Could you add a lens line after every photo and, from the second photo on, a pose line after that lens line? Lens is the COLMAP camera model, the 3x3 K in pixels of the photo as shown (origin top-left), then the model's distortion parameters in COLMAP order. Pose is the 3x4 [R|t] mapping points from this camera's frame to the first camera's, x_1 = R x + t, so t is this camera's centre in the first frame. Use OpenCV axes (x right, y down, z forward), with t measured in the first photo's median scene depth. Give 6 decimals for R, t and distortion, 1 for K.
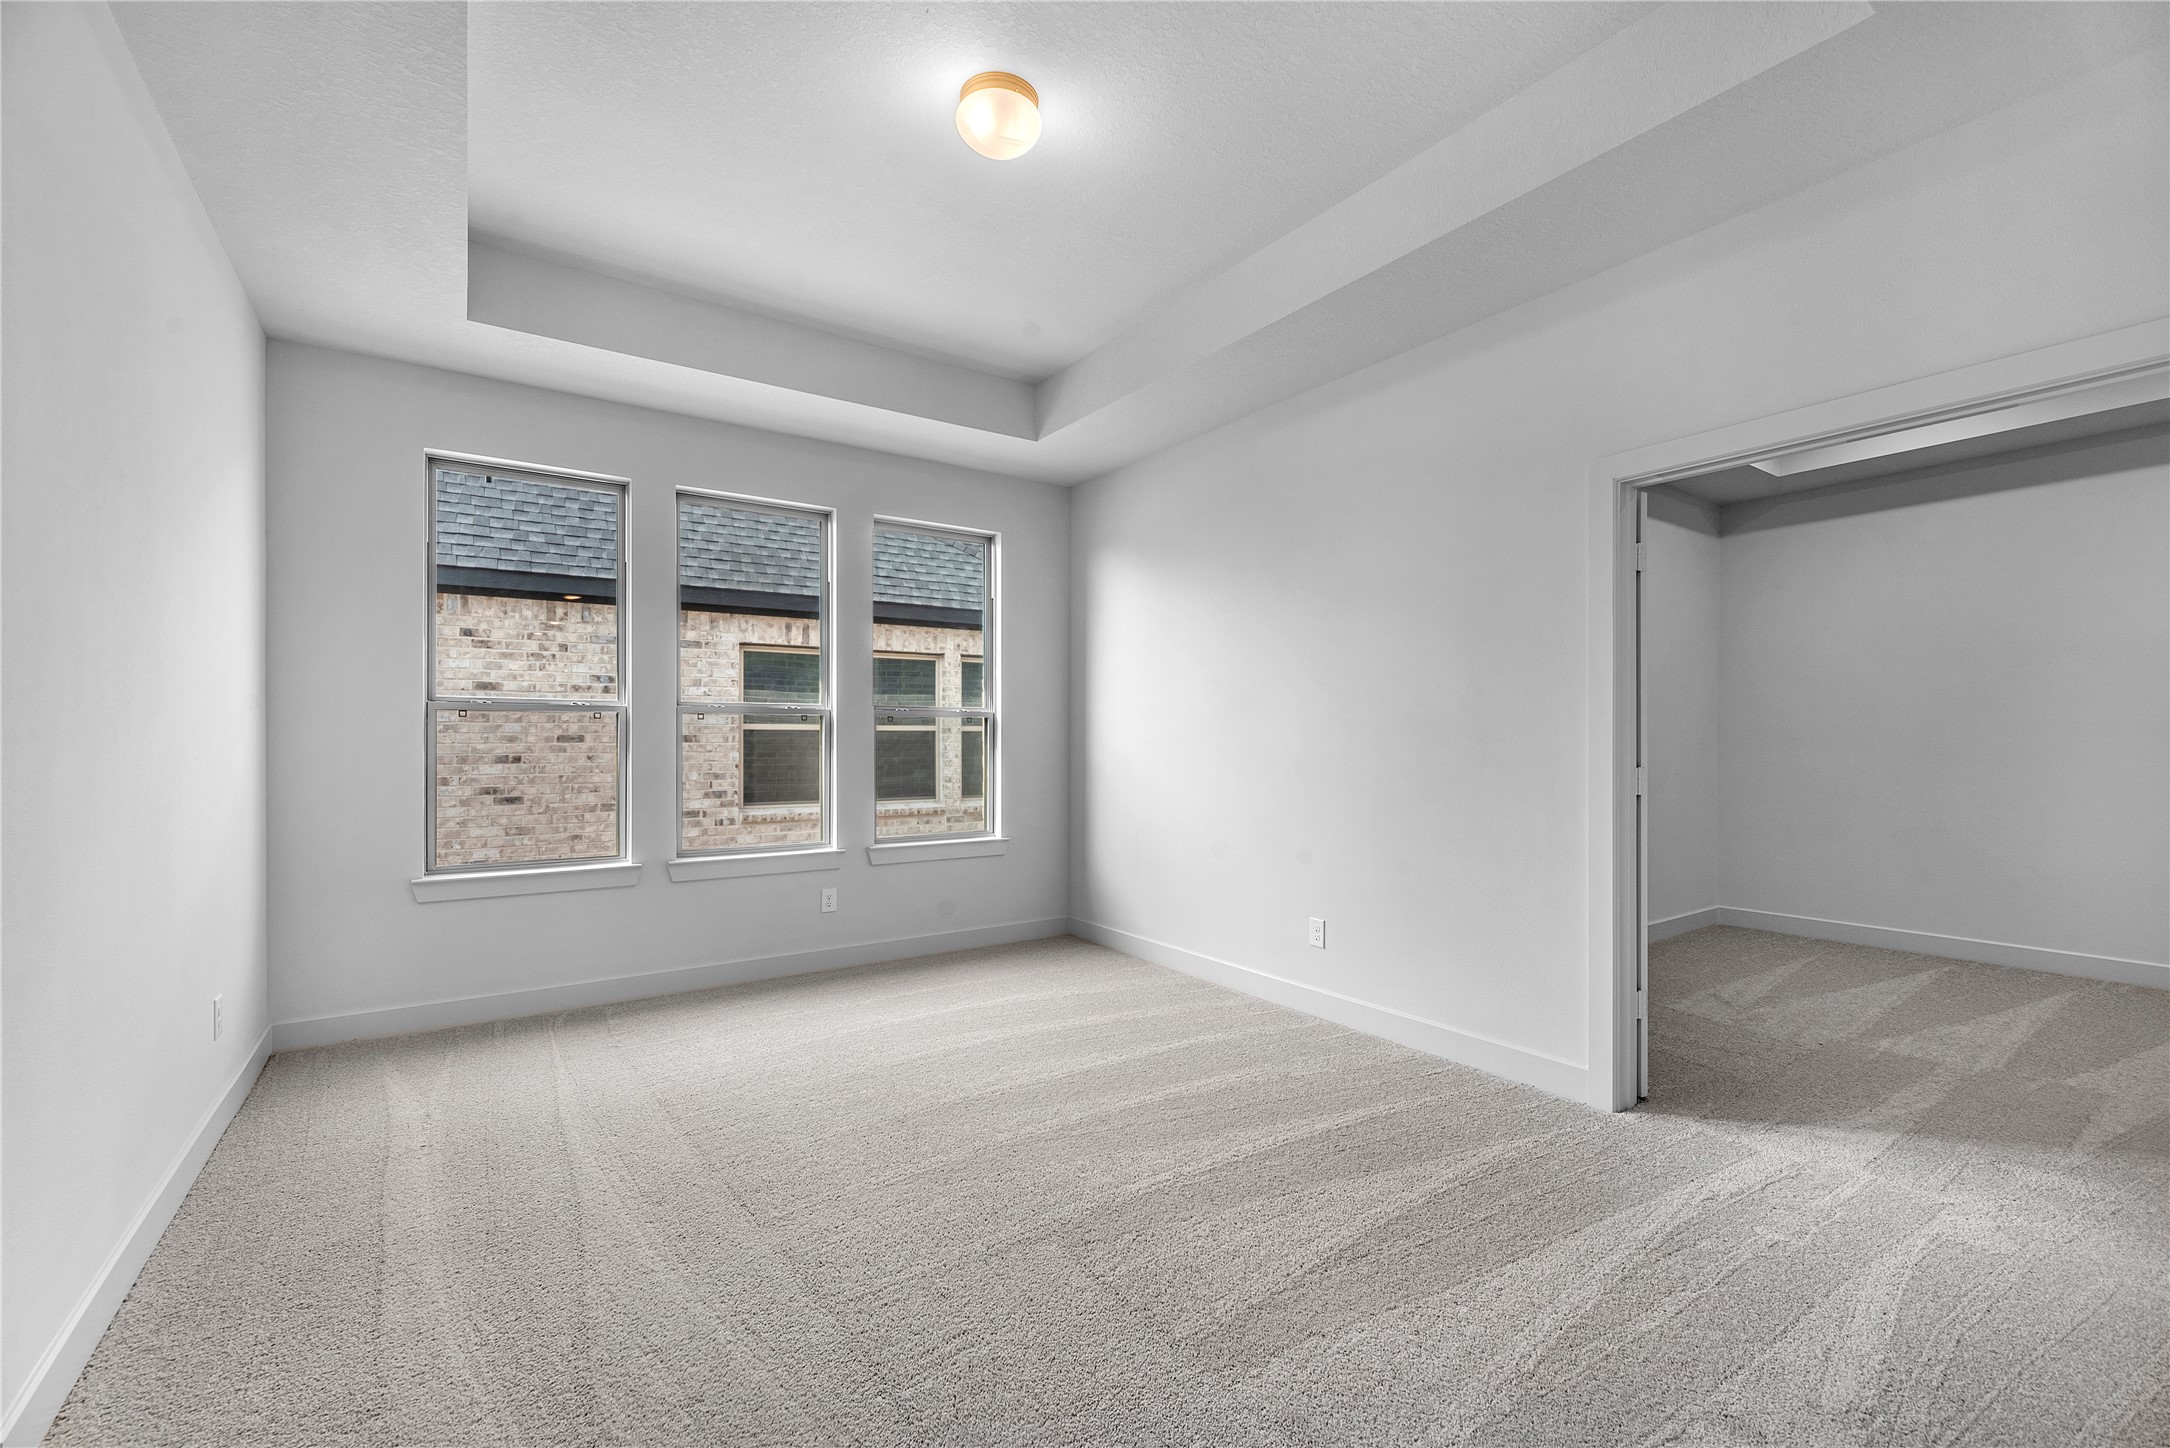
lens RADIAL K [[893.7, 0, 1083.5], [0, 893.7, 734.1], [0, 0, 1]] dist [-0.000458, -0.000057]
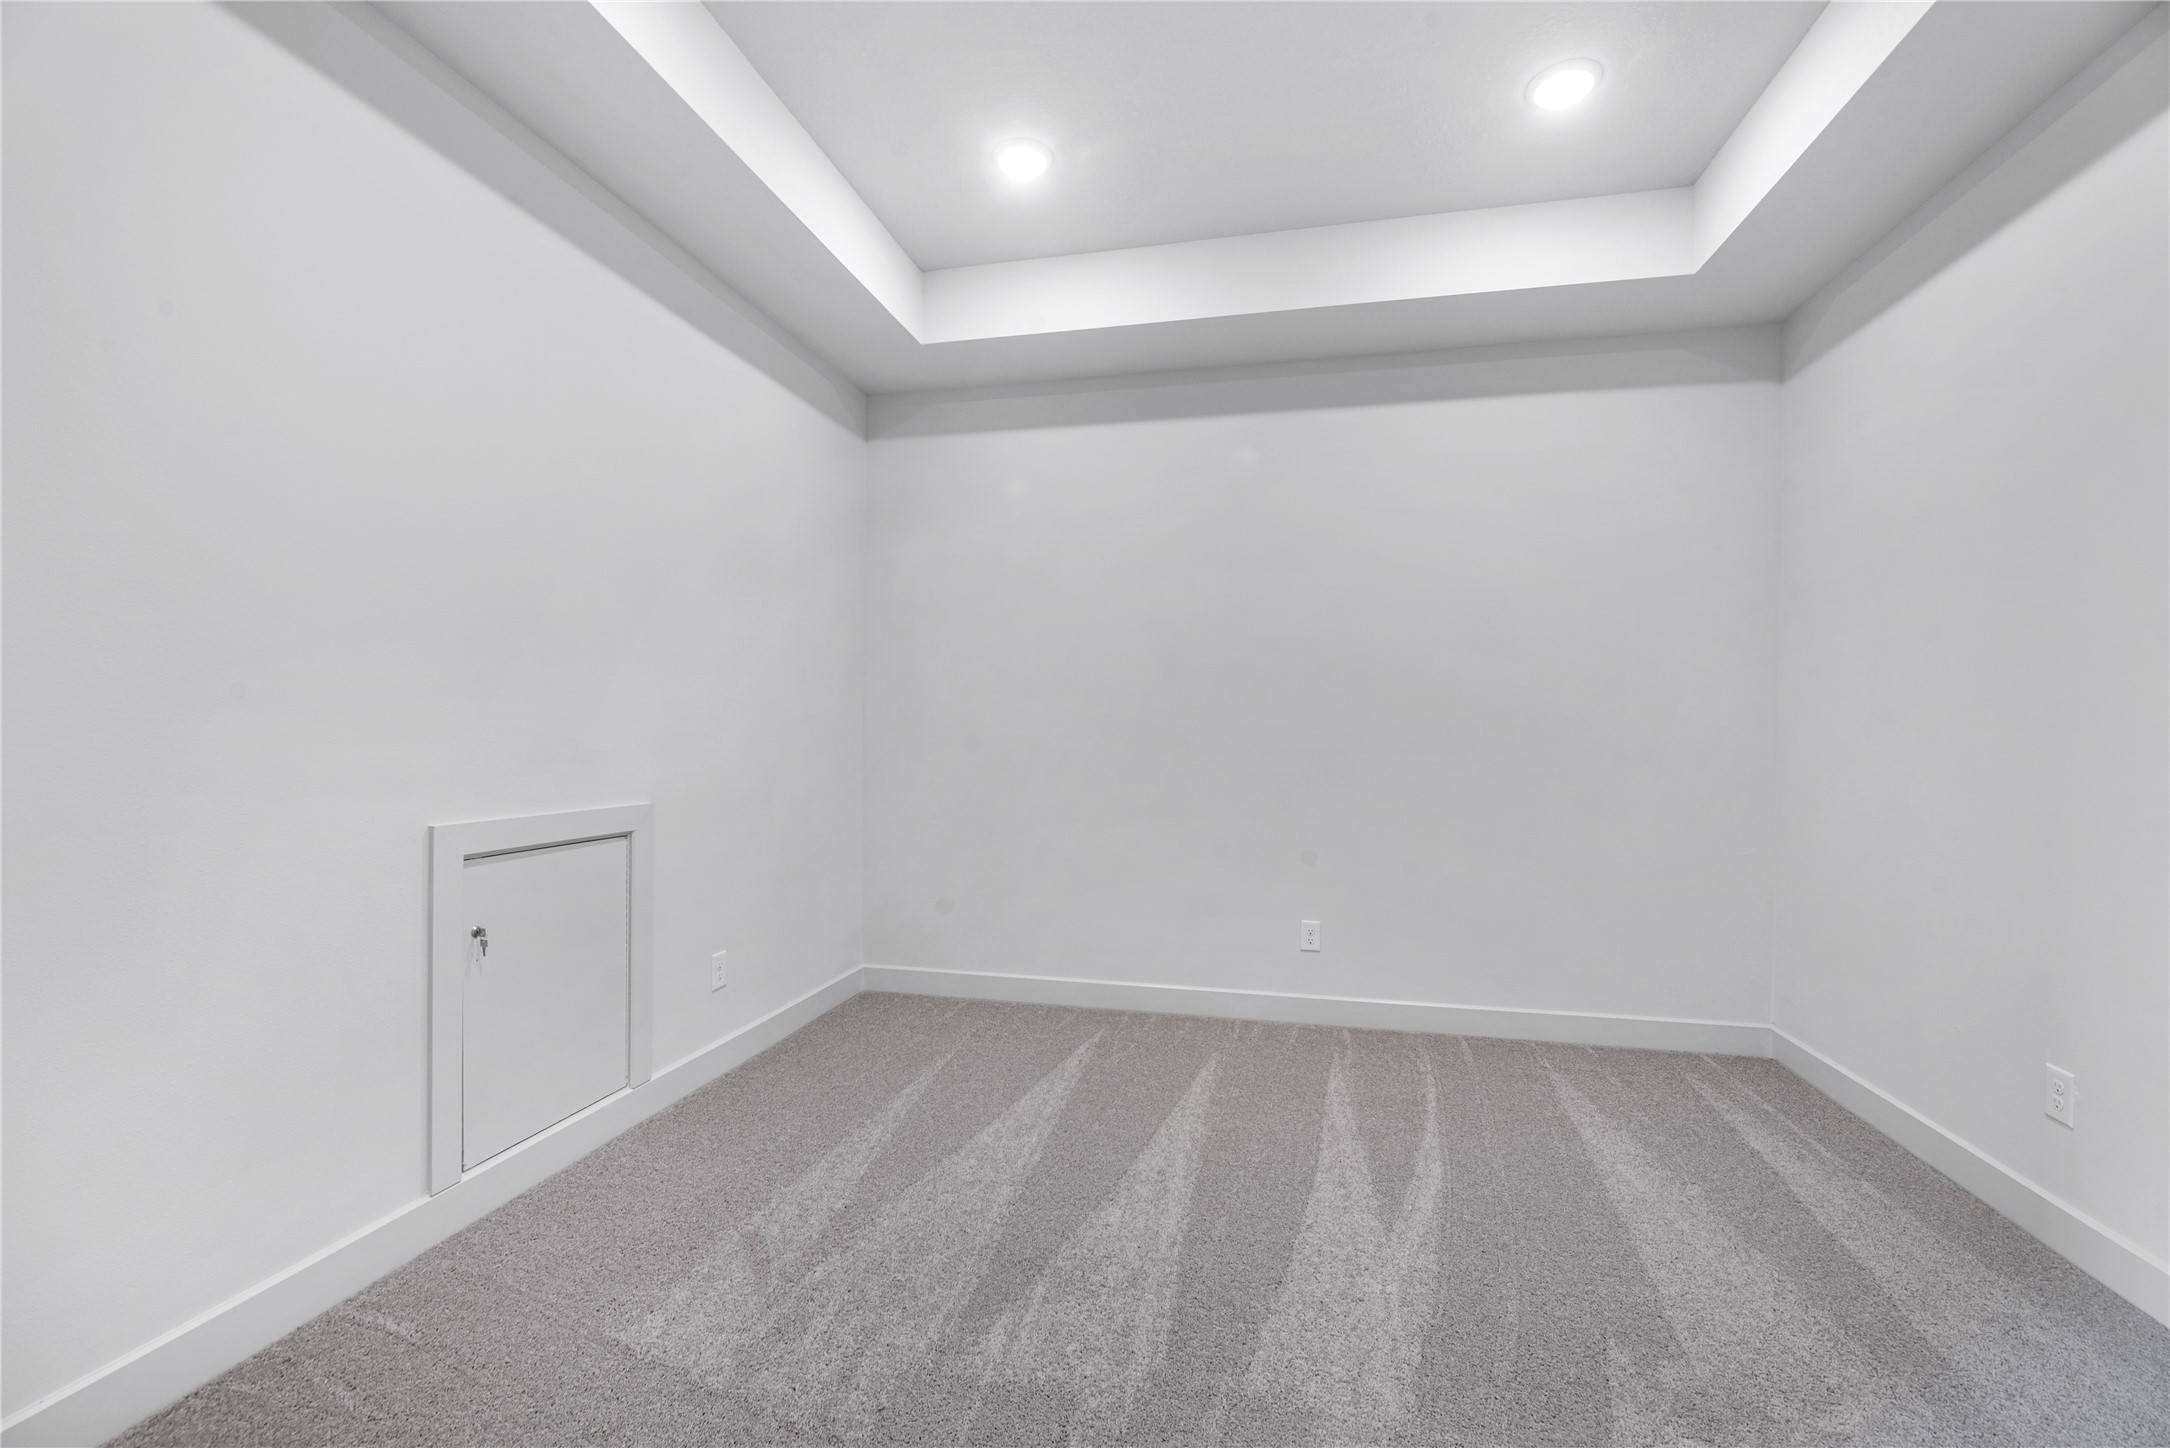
lens RADIAL K [[893.7, 0, 1083.5], [0, 893.7, 734.1], [0, 0, 1]] dist [-0.000458, -0.000057]
pose [[0.738894, 0.016597, 0.673617, 0.295364], [-0.009165, 0.999852, -0.014583, 0.010037], [-0.673759, 0.004602, 0.738937, 0.299064]]
